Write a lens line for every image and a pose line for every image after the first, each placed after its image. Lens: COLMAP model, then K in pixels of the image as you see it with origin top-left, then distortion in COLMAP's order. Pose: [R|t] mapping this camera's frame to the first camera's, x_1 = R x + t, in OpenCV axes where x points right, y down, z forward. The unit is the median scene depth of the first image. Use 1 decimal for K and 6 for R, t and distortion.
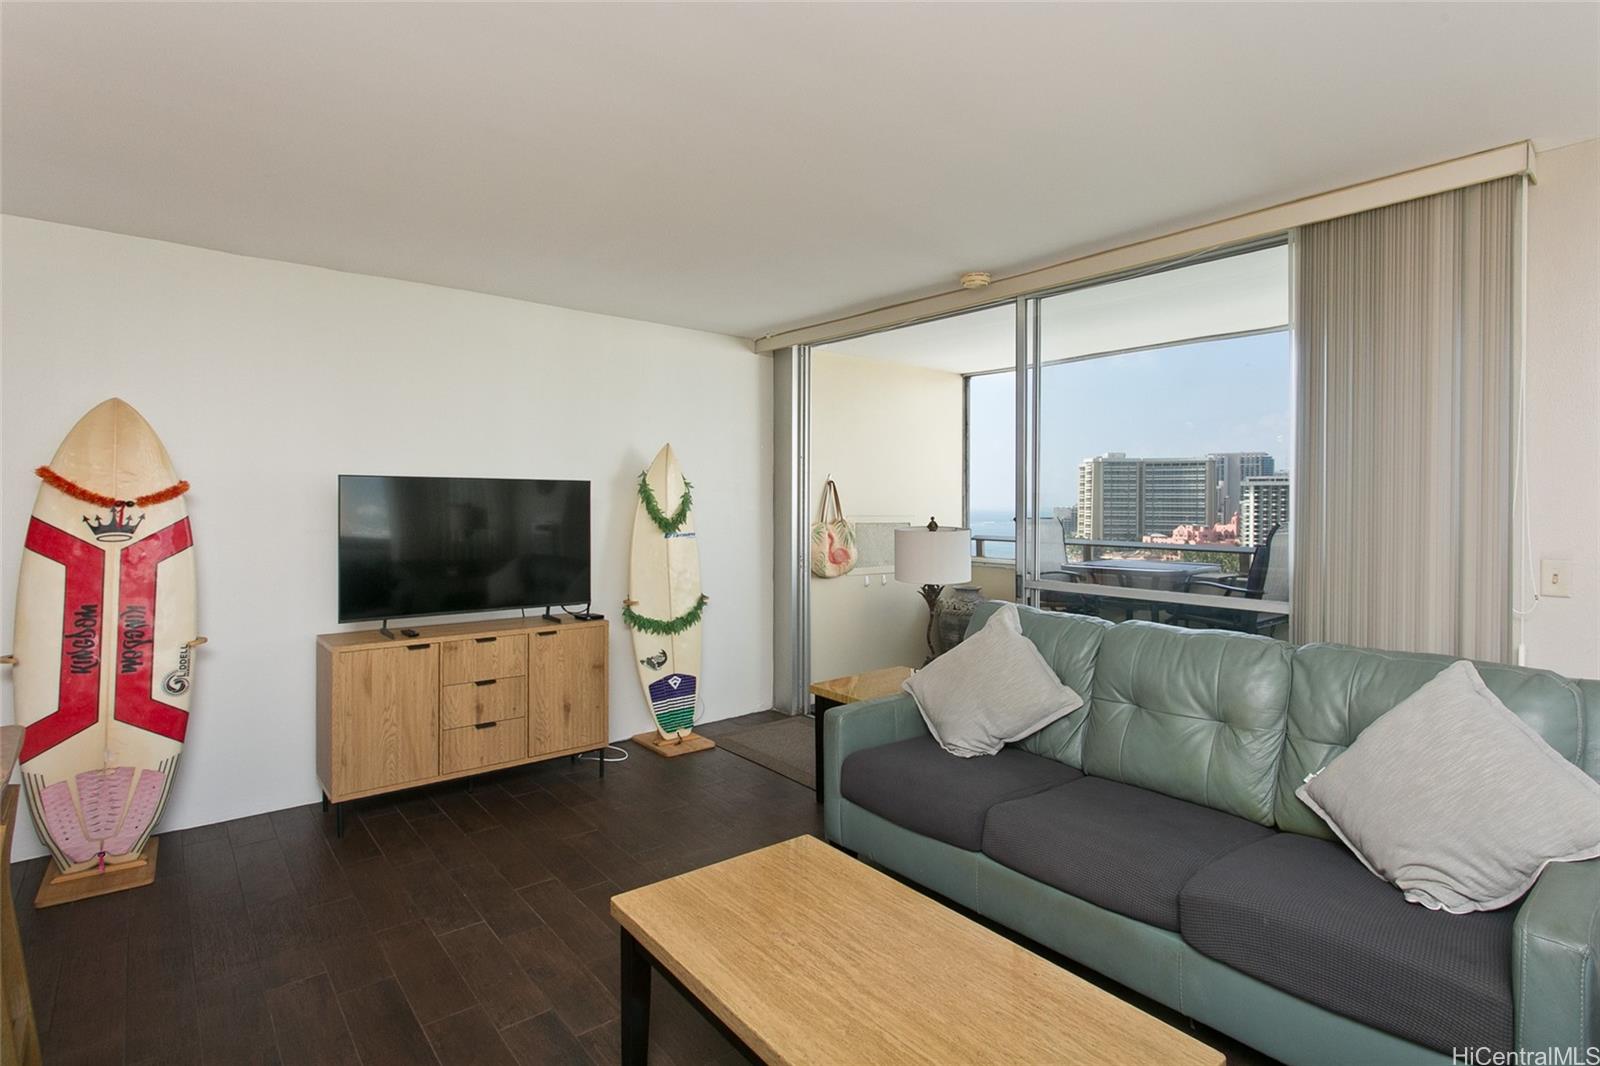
lens RADIAL K [[753.1, 0, 806.9], [0, 753.1, 498.0], [0, 0, 1]] dist [0.002371, 0.001552]
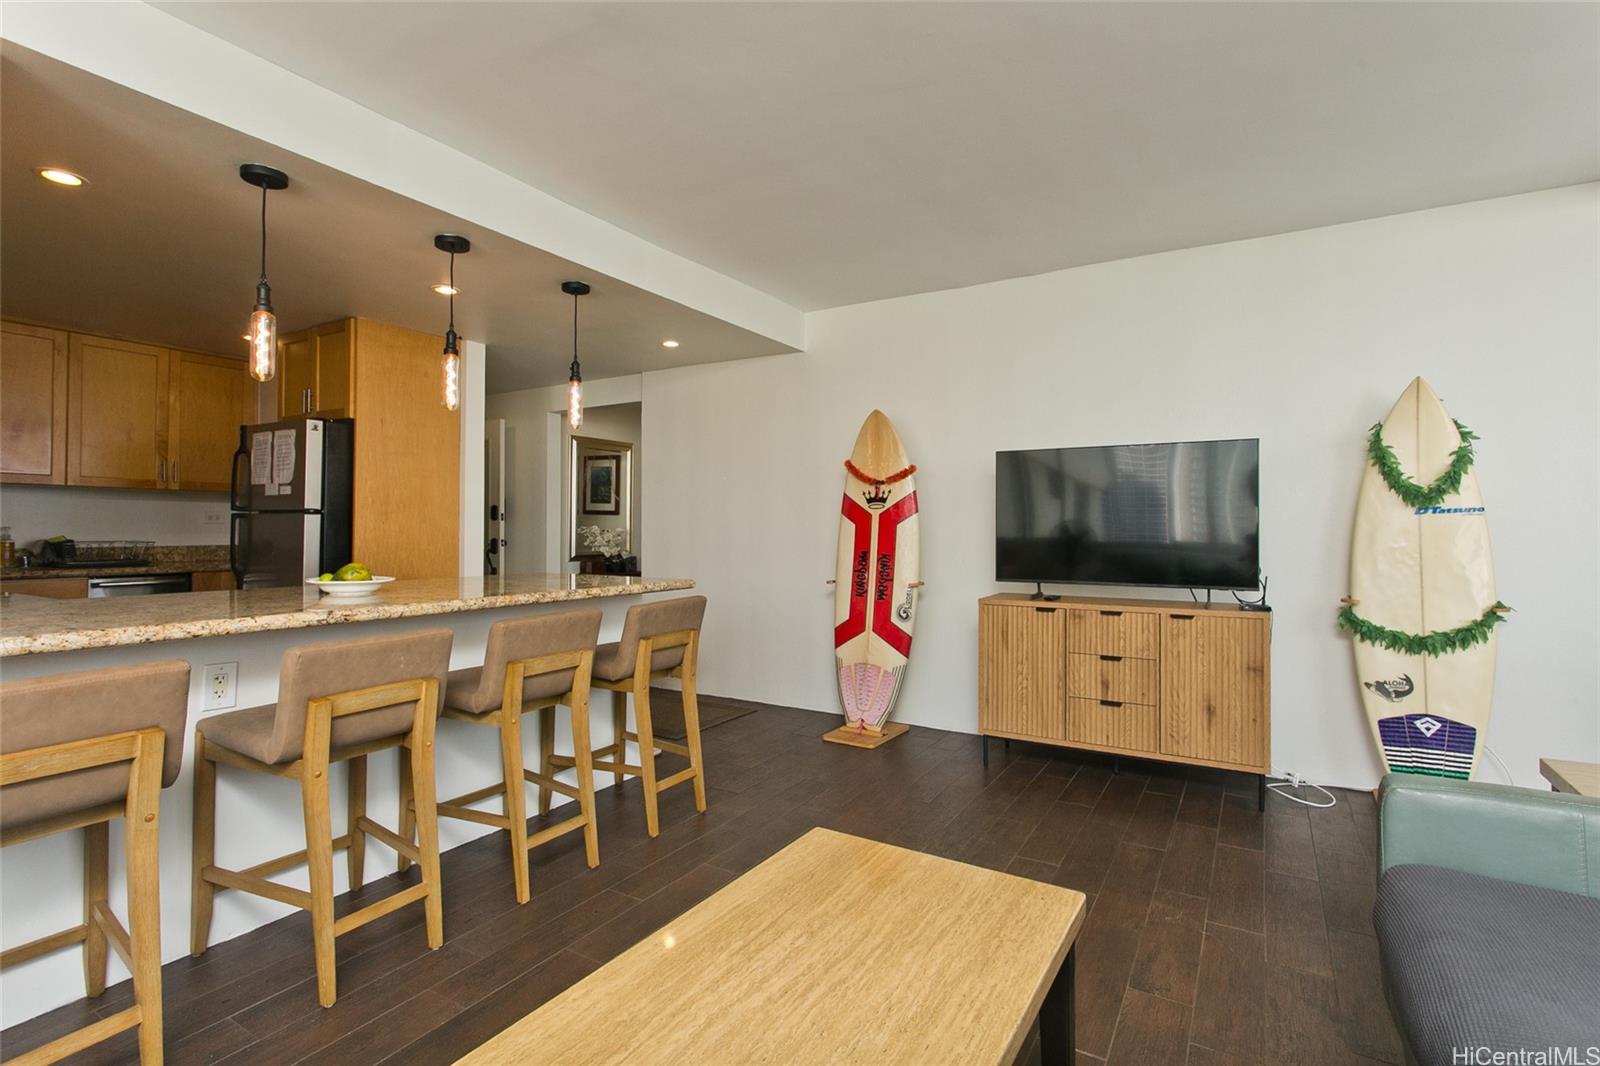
lens RADIAL K [[753.1, 0, 882.6], [0, 753.1, 520.3], [0, 0, 1]] dist [0.002371, 0.001552]
pose [[0.387262, -0.018687, -0.921780, 0.335923], [0.010959, 0.999817, -0.015665, 0.082710], [0.921905, -0.004035, 0.387396, 0.366257]]
